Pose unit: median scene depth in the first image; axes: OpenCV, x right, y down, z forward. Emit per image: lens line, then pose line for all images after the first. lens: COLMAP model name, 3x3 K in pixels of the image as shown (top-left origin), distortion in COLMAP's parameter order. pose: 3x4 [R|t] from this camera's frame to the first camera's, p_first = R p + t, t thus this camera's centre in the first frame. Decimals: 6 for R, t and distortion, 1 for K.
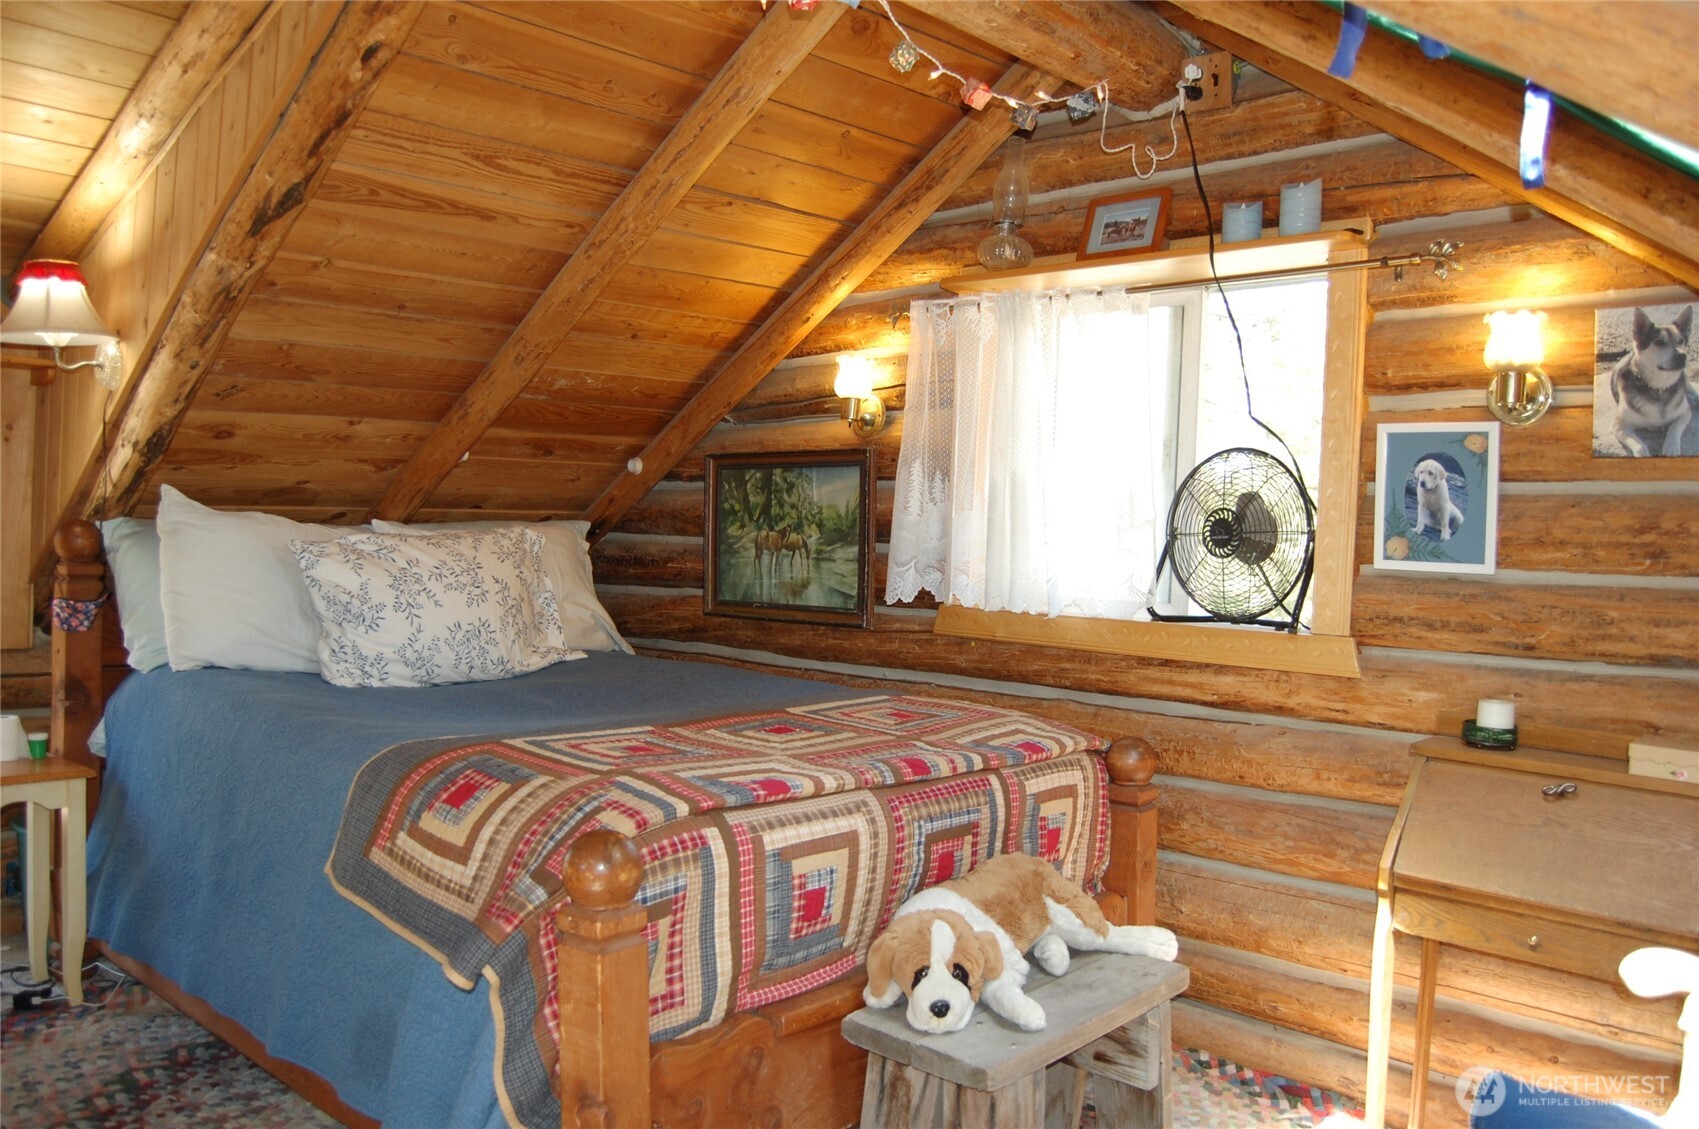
lens RADIAL K [[1326.0, 0, 859.6], [0, 1326.0, 566.9], [0, 0, 1]] dist [-0.081066, 0.014274]
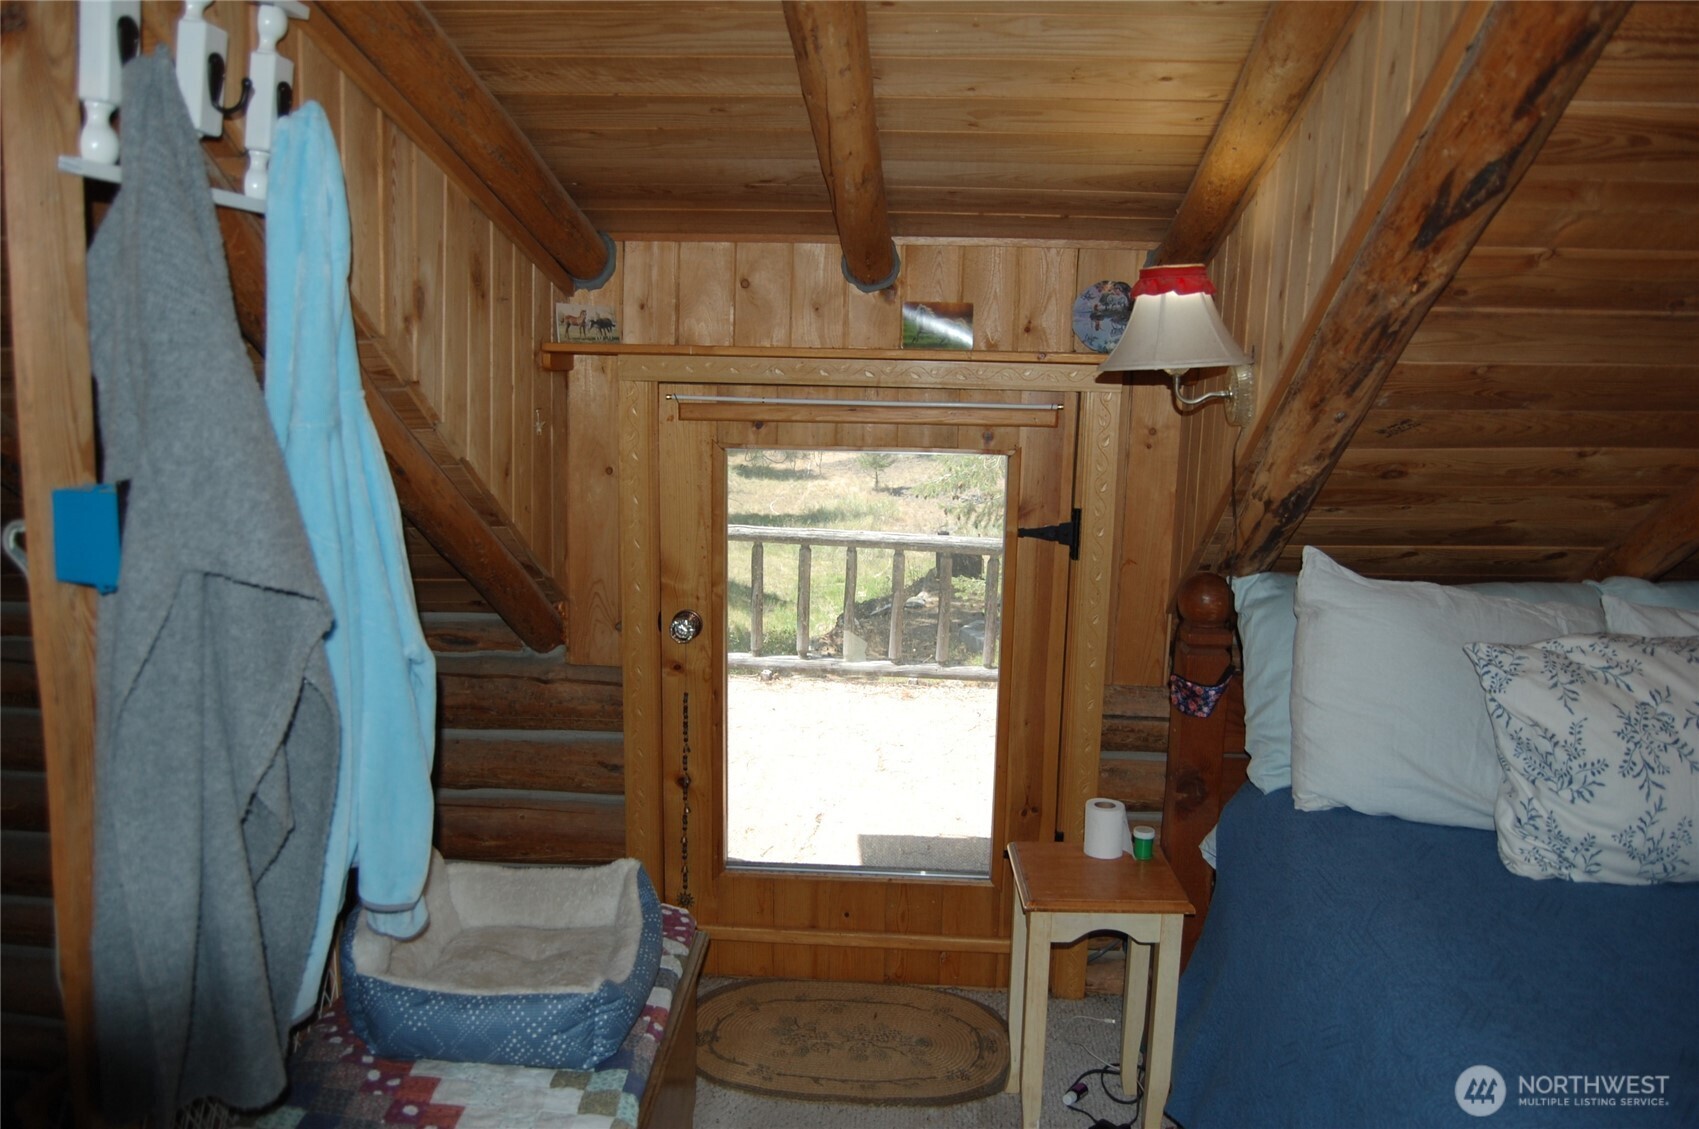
lens RADIAL K [[1326.0, 0, 847.0], [0, 1326.0, 574.5], [0, 0, 1]] dist [-0.081066, 0.014274]
pose [[0.629268, 0.119991, -0.767870, -0.122455], [-0.015391, 0.989740, 0.142049, -0.151417], [0.777036, -0.077569, 0.624659, 0.323620]]
